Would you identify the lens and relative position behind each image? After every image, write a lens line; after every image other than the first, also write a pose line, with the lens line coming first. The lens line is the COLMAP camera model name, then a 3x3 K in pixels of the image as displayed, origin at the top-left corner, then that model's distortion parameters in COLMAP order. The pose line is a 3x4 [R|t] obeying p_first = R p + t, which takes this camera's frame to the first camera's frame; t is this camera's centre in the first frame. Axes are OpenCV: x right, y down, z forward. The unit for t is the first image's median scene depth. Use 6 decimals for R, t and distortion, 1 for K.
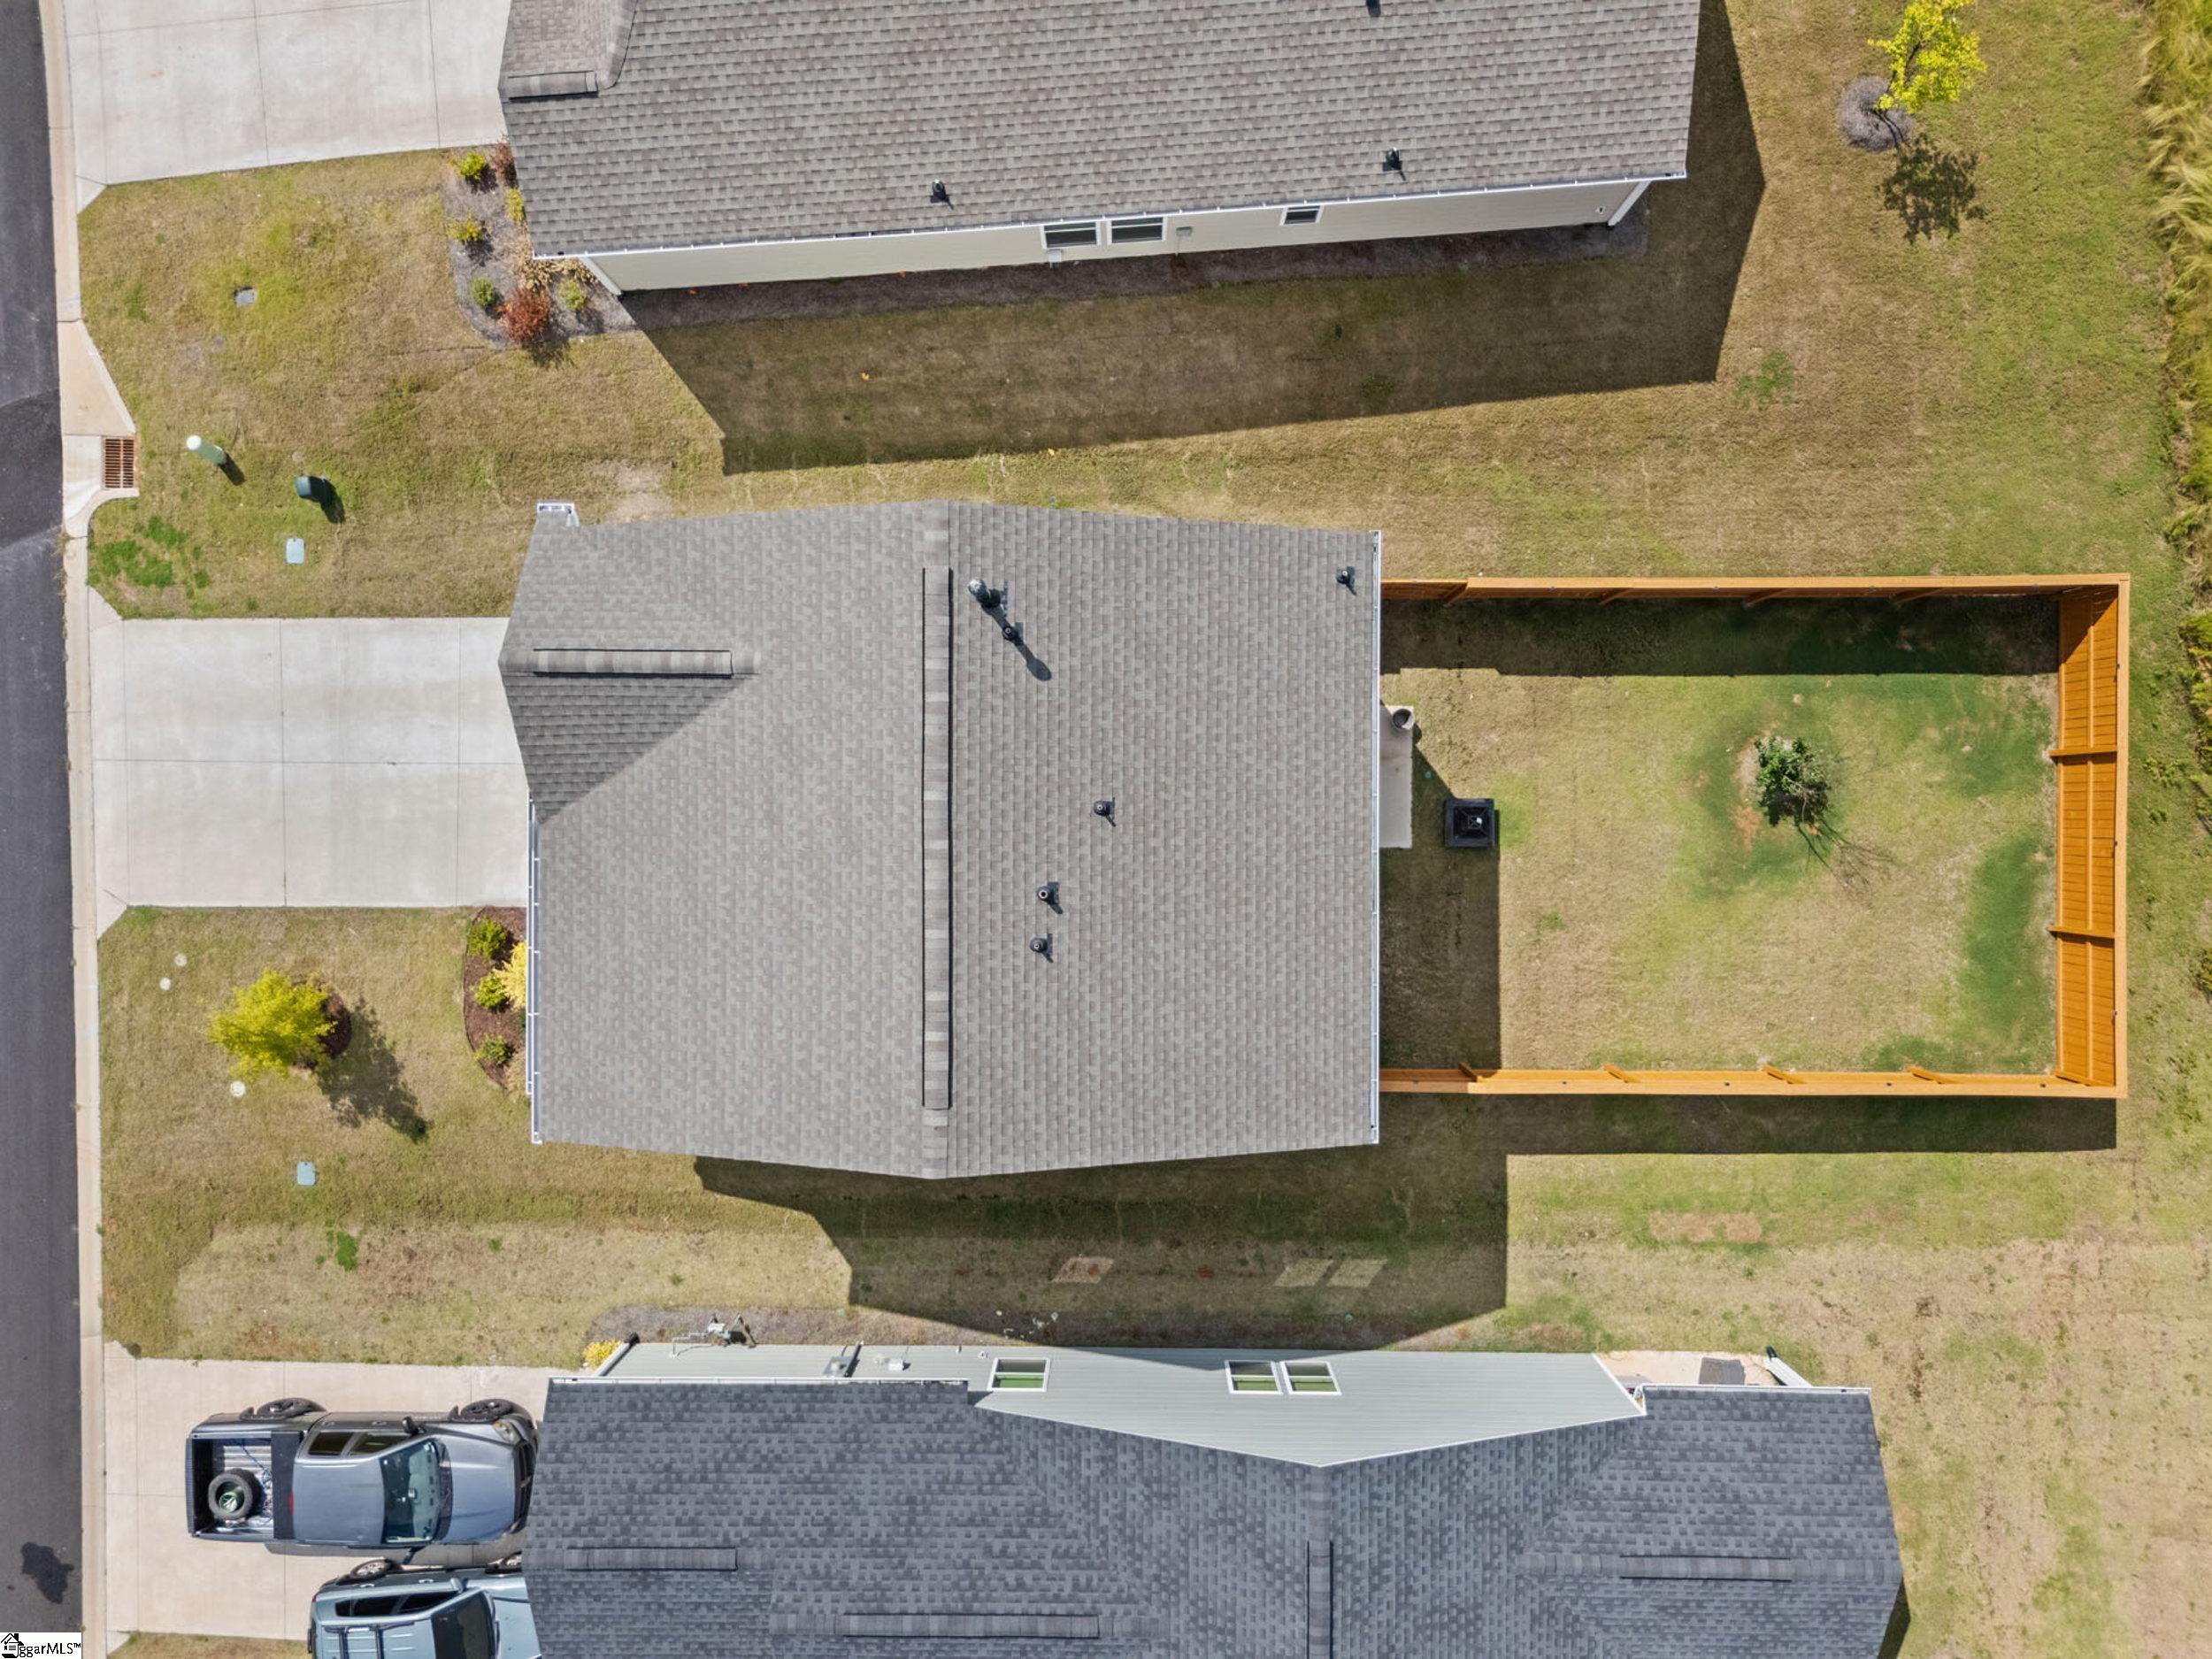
lens RADIAL K [[1633.4, 0, 1110.4], [0, 1633.4, 827.4], [0, 0, 1]] dist [0.065272, -0.059328]
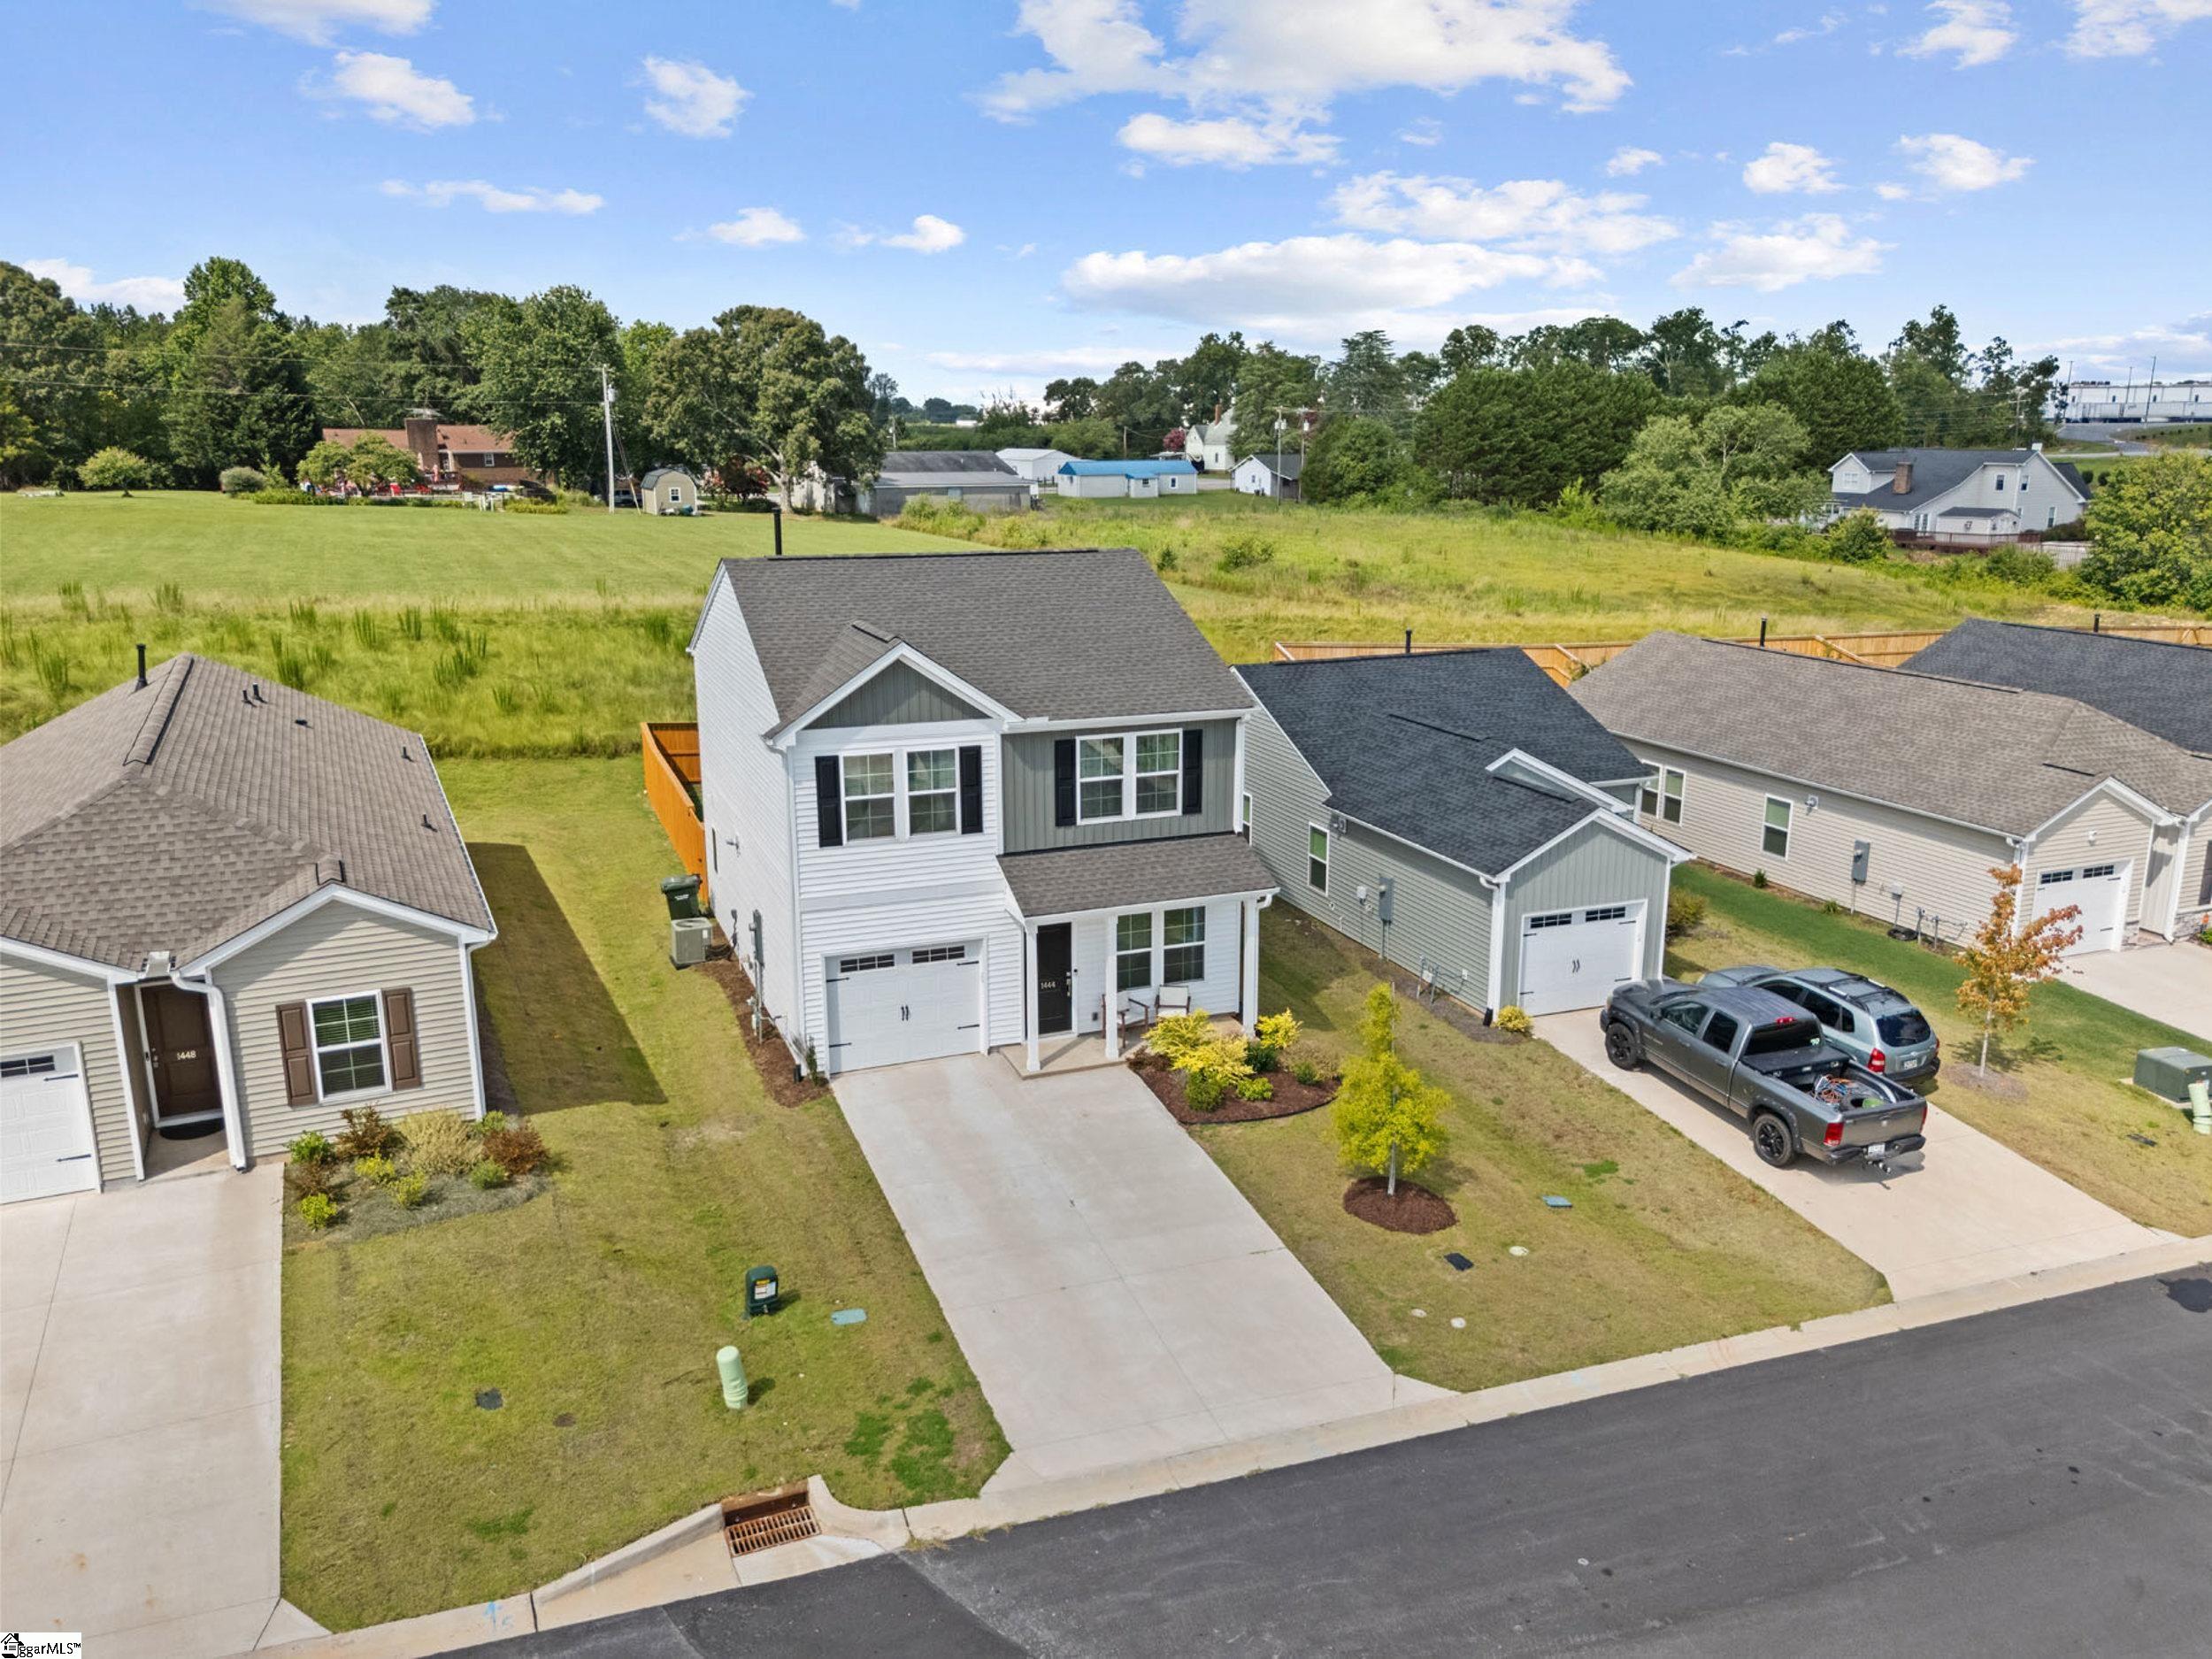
lens RADIAL K [[1633.4, 0, 1110.4], [0, 1633.4, 827.4], [0, 0, 1]] dist [0.065272, -0.059328]
pose [[-0.372332, -0.208850, 0.904295, -1.163051], [0.928012, -0.097145, 0.359662, -0.304189], [0.012732, 0.973111, 0.229985, 0.623605]]
